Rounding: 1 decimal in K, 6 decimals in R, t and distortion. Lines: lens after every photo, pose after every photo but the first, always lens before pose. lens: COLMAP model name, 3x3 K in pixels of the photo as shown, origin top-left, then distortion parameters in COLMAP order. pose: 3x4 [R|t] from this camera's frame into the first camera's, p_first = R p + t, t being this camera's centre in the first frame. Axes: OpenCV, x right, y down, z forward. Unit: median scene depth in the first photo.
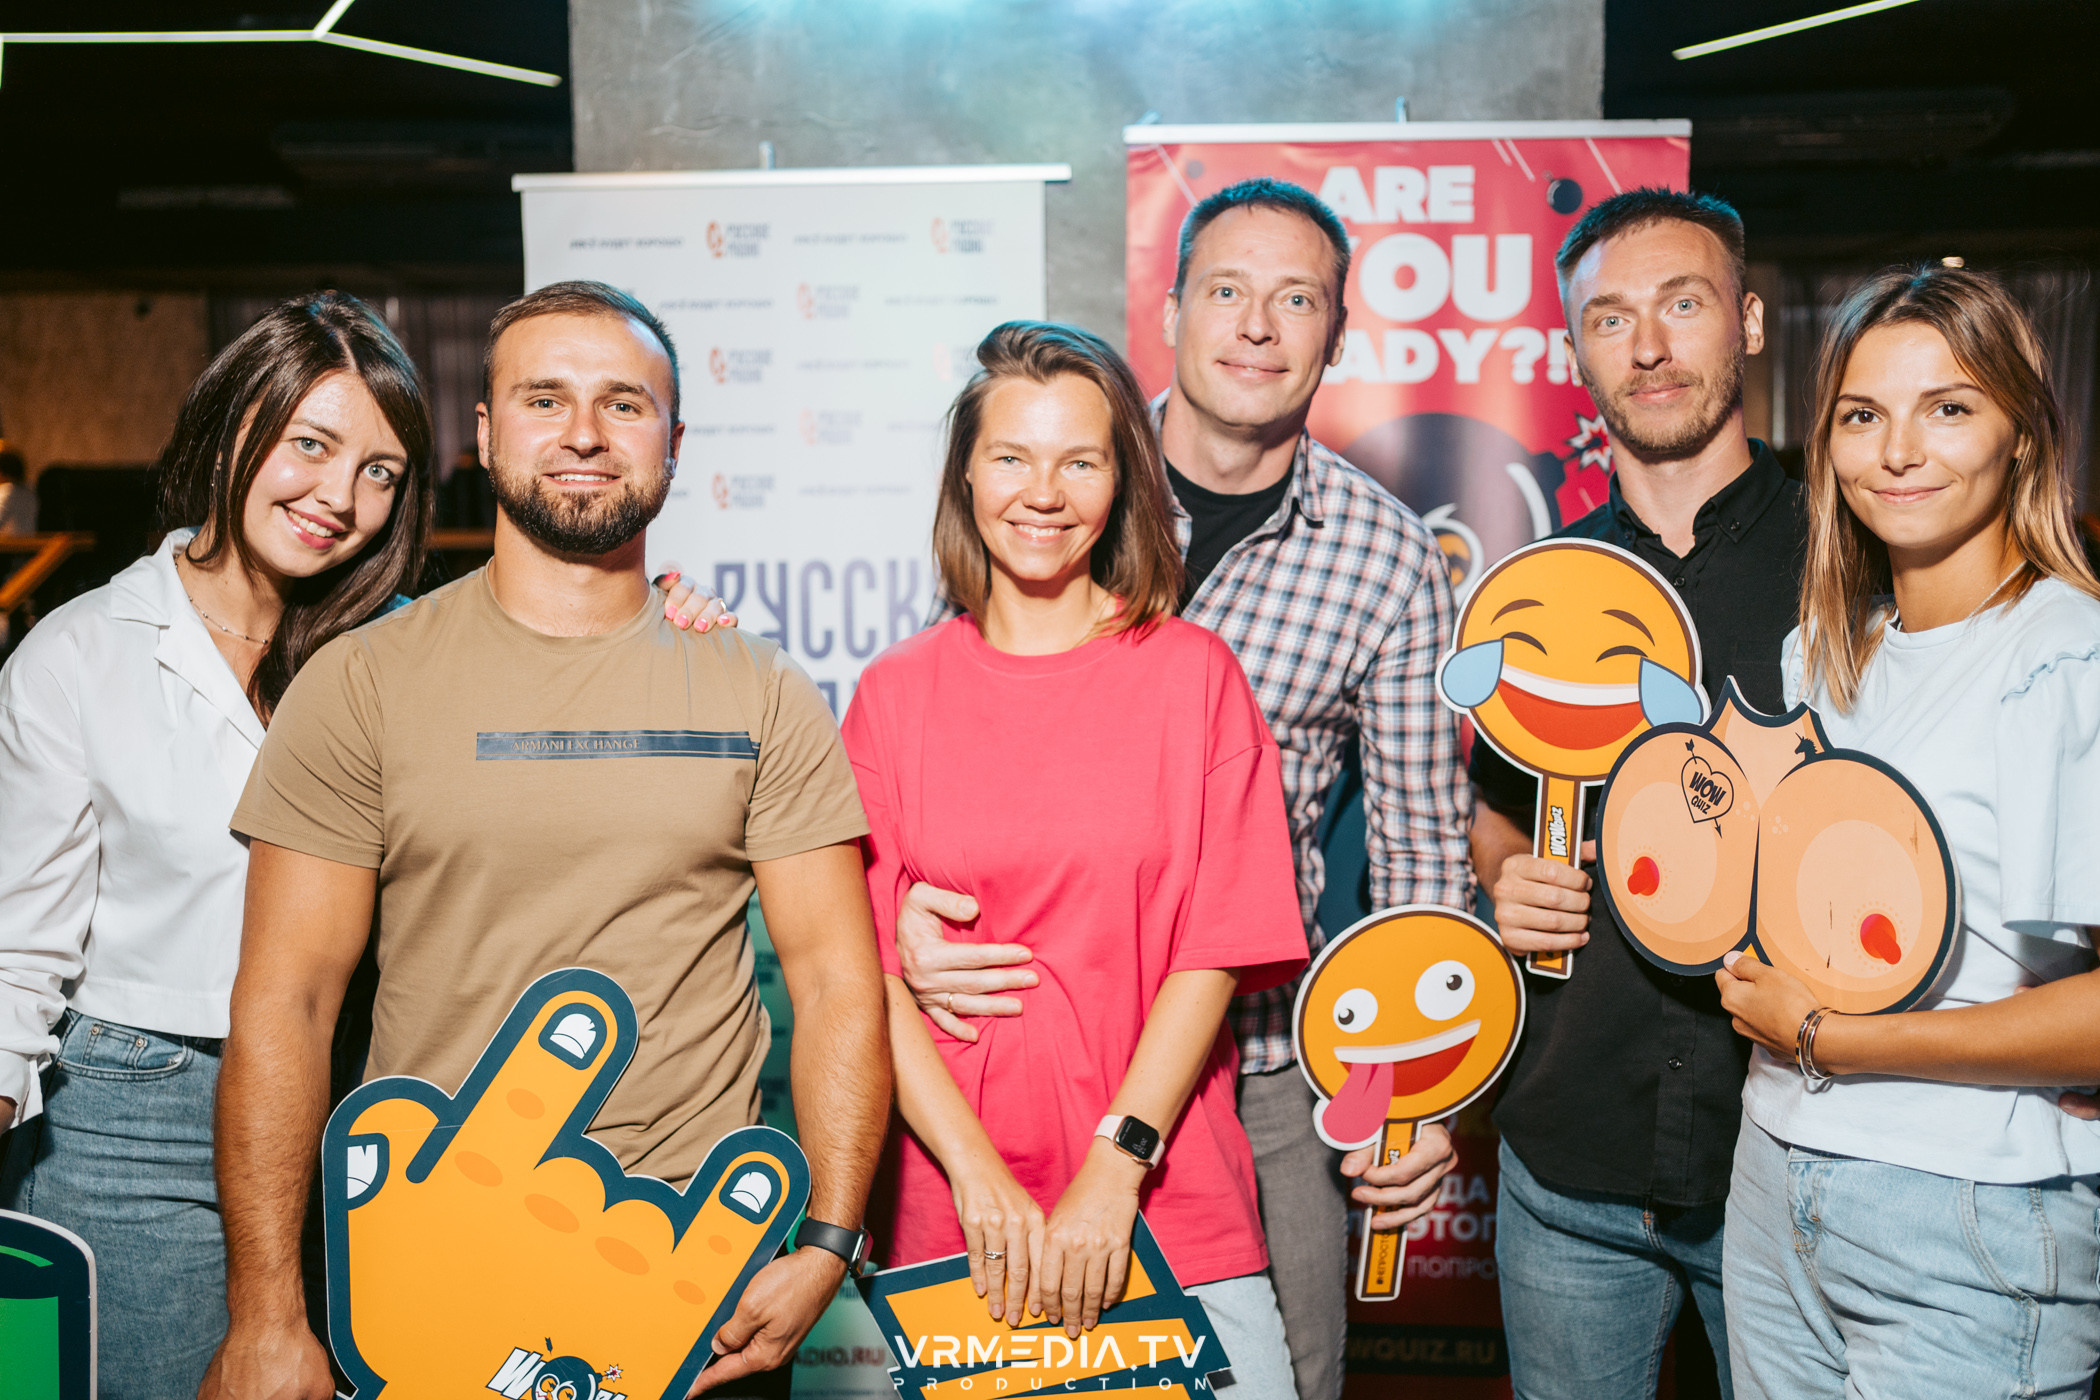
lens RADIAL K [[1967.7, 0, 1050.0], [0, 1967.7, 700.0], [0, 0, 1]] dist [-0.032121, 0.130896]
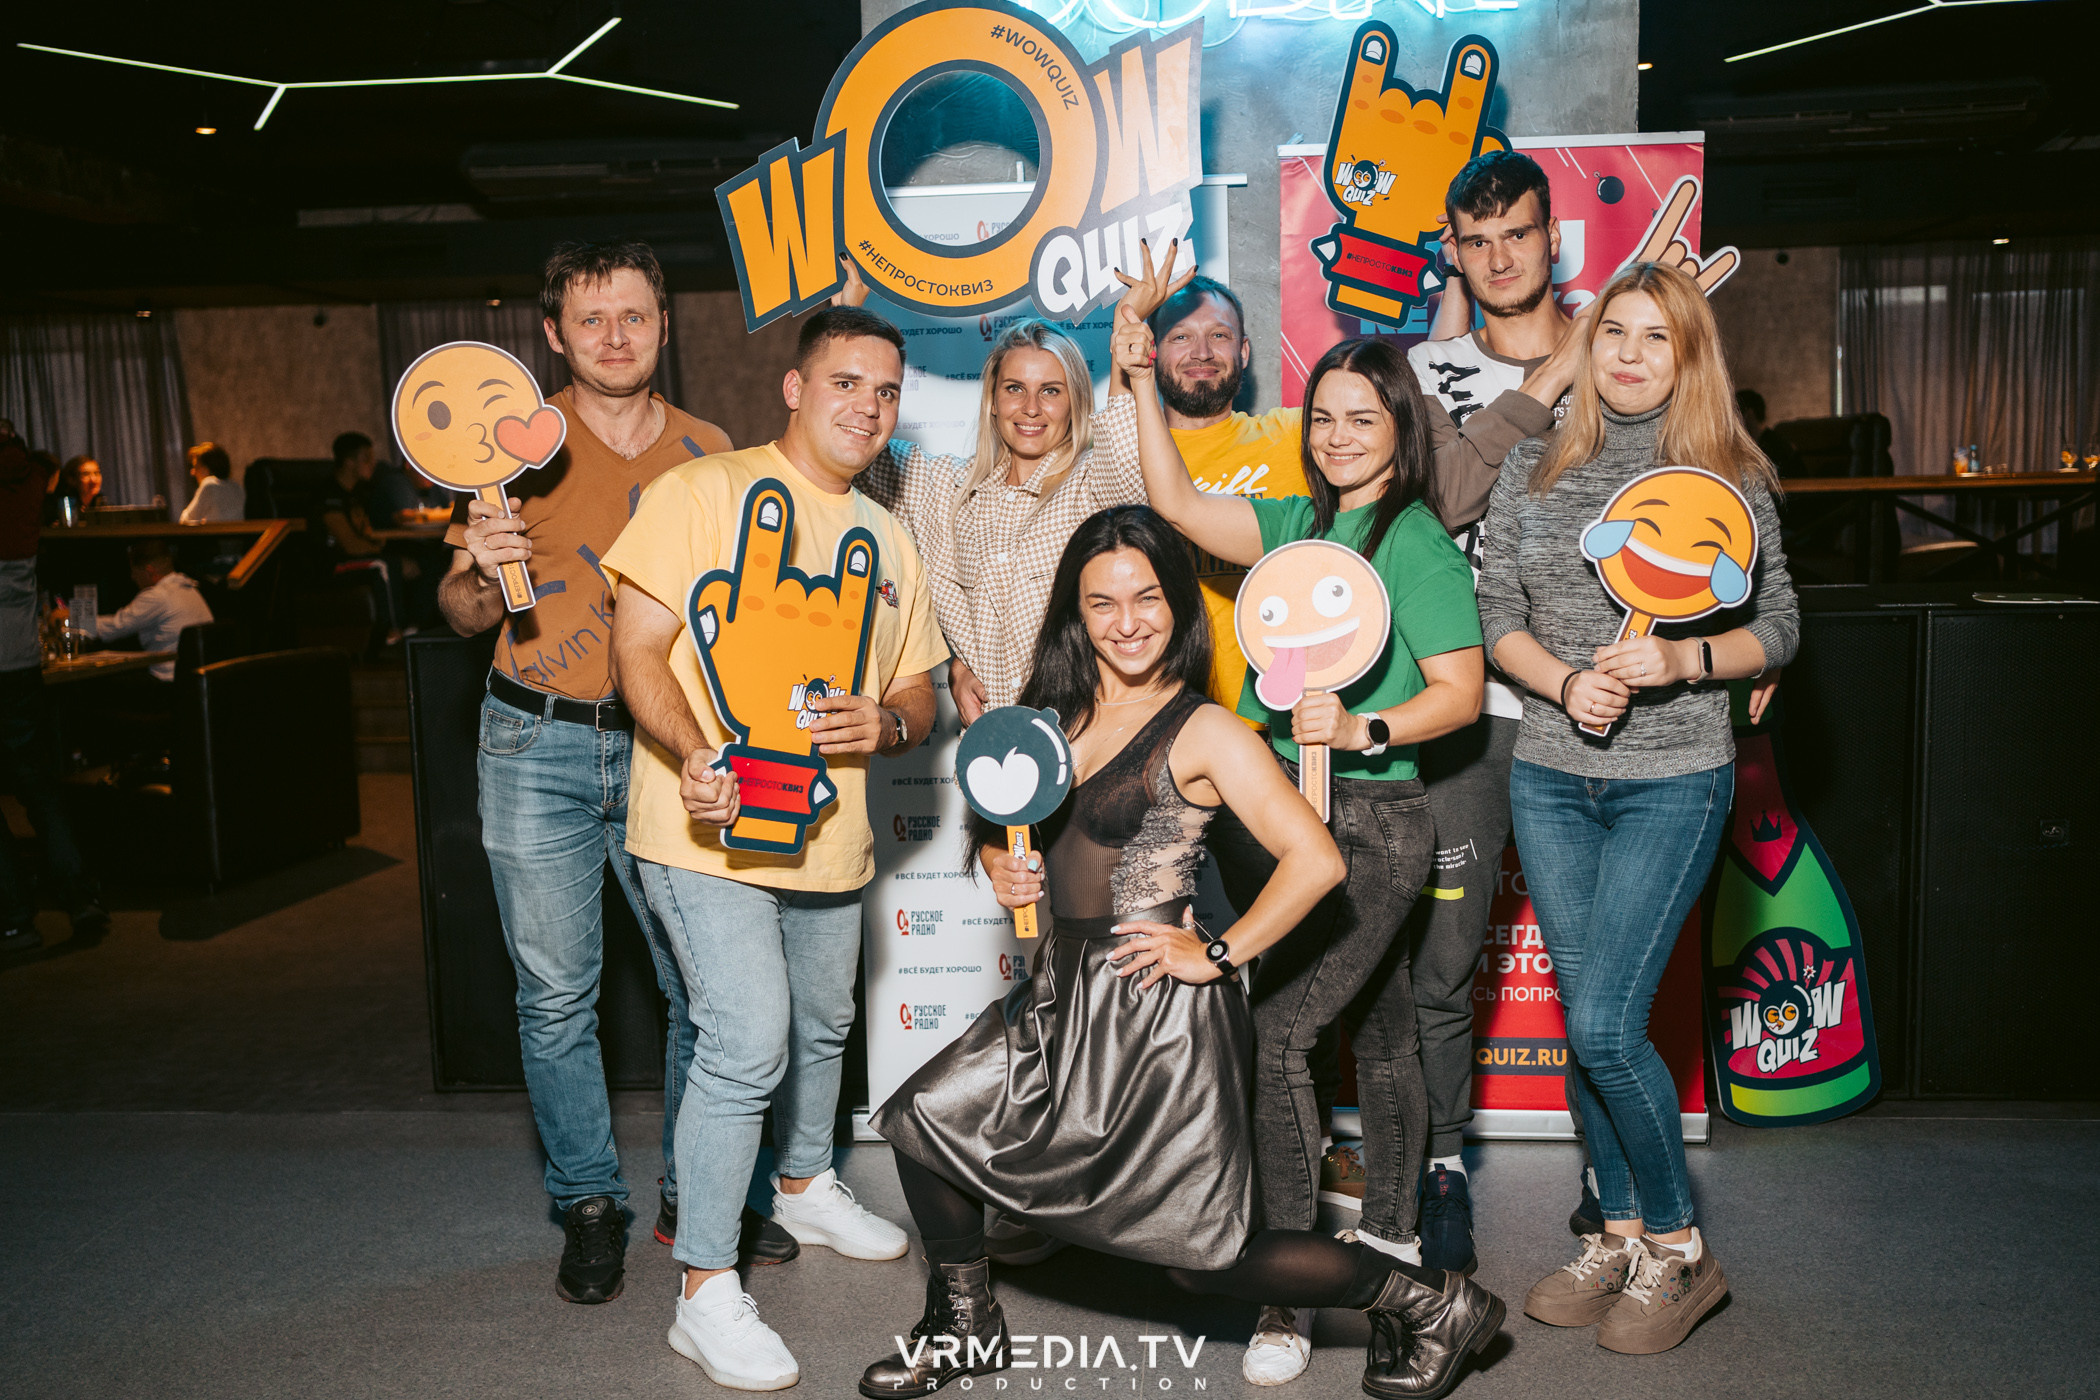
lens RADIAL K [[1967.7, 0, 1050.0], [0, 1967.7, 700.0], [0, 0, 1]] dist [-0.032121, 0.130896]
pose [[0.999167, -0.010907, -0.039321, -0.068317], [0.010865, 0.999940, -0.001282, 0.086179], [0.039333, 0.000854, 0.999226, -0.342405]]
